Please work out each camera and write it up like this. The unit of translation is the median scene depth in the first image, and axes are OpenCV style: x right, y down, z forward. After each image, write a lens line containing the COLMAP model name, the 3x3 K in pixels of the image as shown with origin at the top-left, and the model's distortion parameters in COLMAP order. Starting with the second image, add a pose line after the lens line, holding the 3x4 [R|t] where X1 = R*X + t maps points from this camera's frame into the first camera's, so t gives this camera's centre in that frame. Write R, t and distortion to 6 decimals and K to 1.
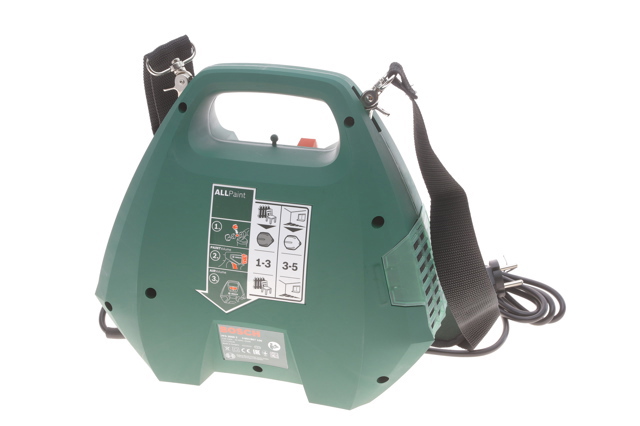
lens RADIAL K [[1094.2, 0, 320.0], [0, 1094.2, 213.0], [0, 0, 1]] dist [-0.005156, -0.001601]
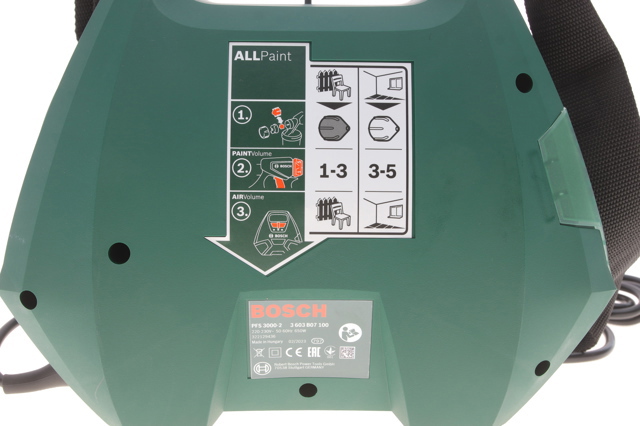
lens RADIAL K [[951.1, 0, 320.0], [0, 951.1, 213.0], [0, 0, 1]] dist [-0.107631, -0.012742]
pose [[0.959897, -0.047978, 0.276217, -0.192584], [0.112557, 0.968307, -0.222962, 0.173360], [-0.256765, 0.245111, 0.934876, 0.550390]]
